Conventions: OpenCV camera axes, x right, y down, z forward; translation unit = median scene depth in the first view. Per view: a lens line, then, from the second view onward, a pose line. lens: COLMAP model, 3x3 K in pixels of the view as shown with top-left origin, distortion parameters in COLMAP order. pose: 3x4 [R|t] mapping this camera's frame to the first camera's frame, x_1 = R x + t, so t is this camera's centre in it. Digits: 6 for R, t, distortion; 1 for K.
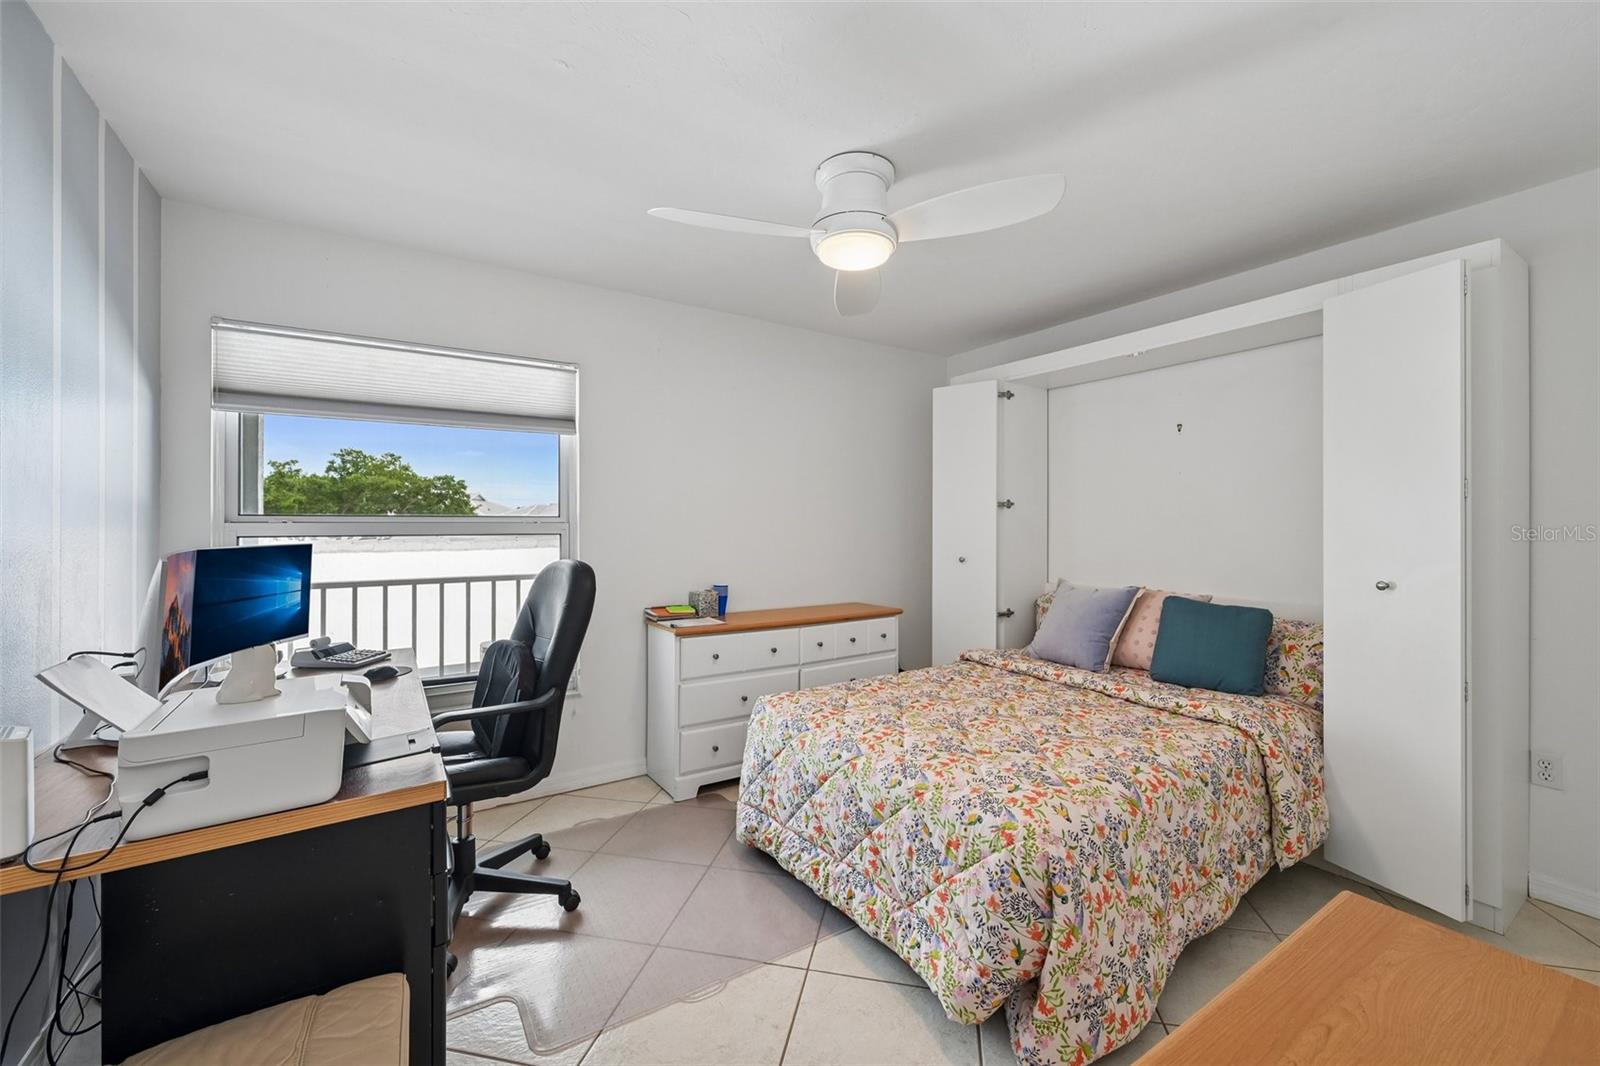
lens RADIAL K [[638.3, 0, 801.8], [0, 638.3, 536.2], [0, 0, 1]] dist [0.000858, -0.000031]
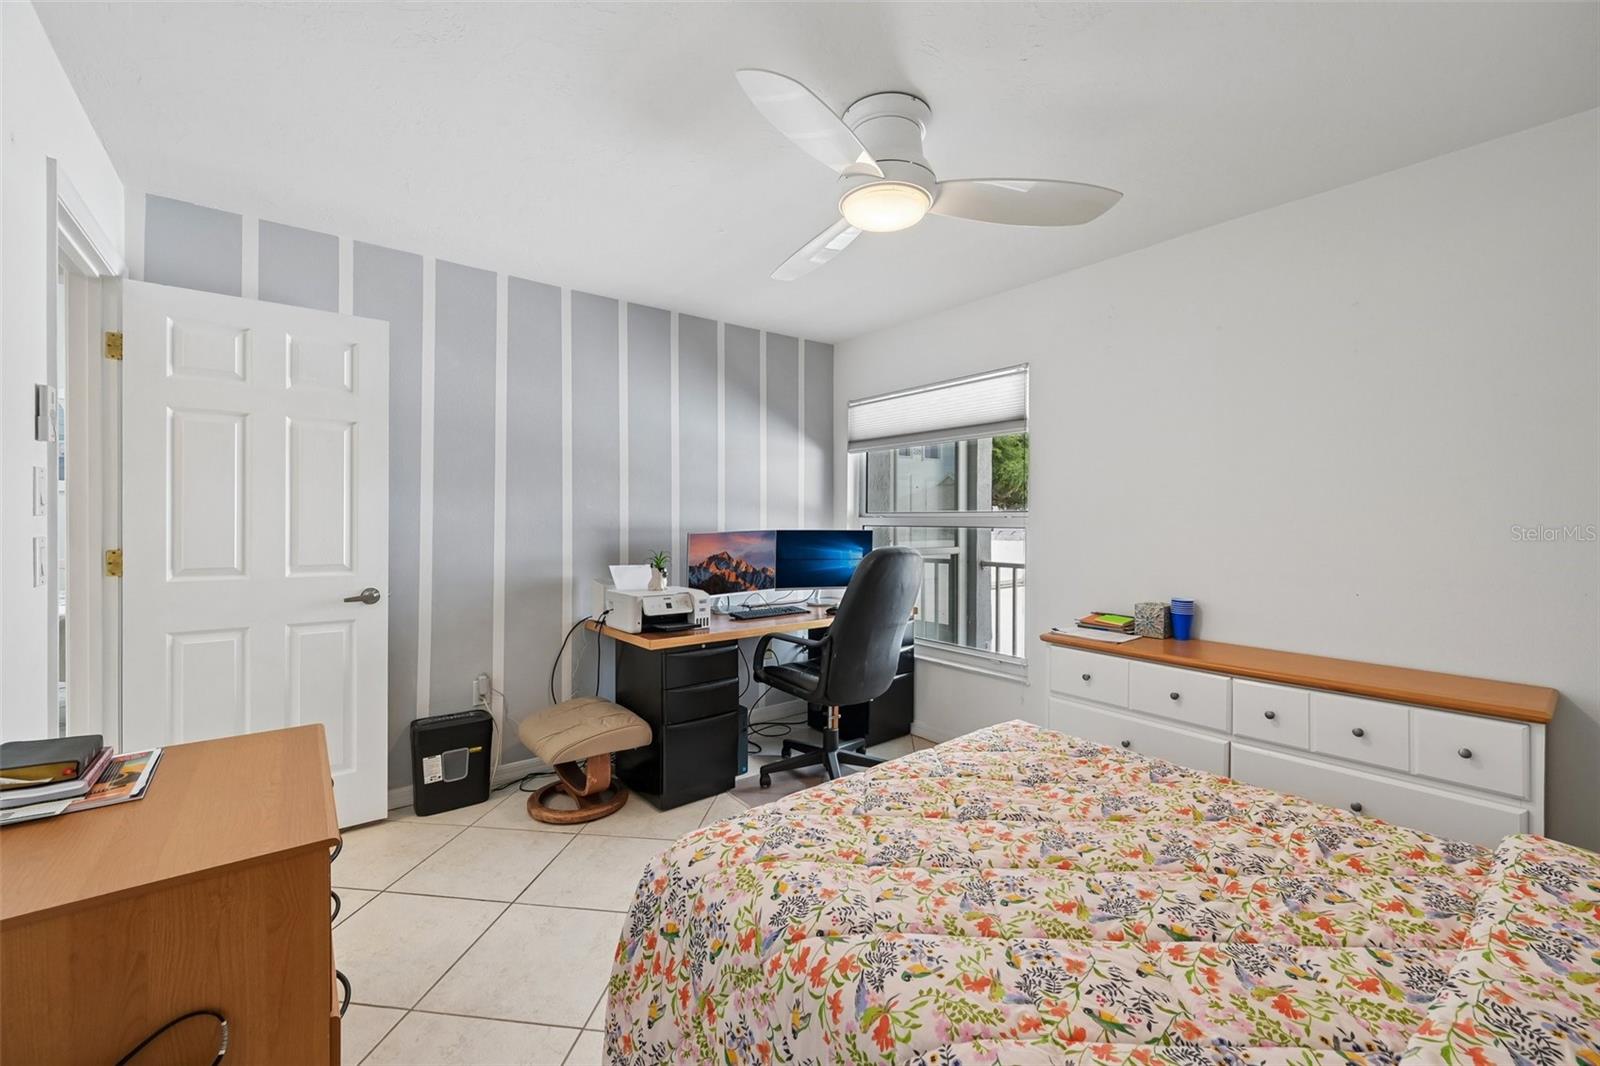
lens RADIAL K [[638.3, 0, 801.8], [0, 638.3, 536.2], [0, 0, 1]] dist [0.000858, -0.000031]
pose [[0.092116, 0.027628, -0.995365, 0.844110], [-0.024556, 0.999374, 0.025467, -0.009476], [0.995445, 0.022096, 0.092737, 0.706910]]
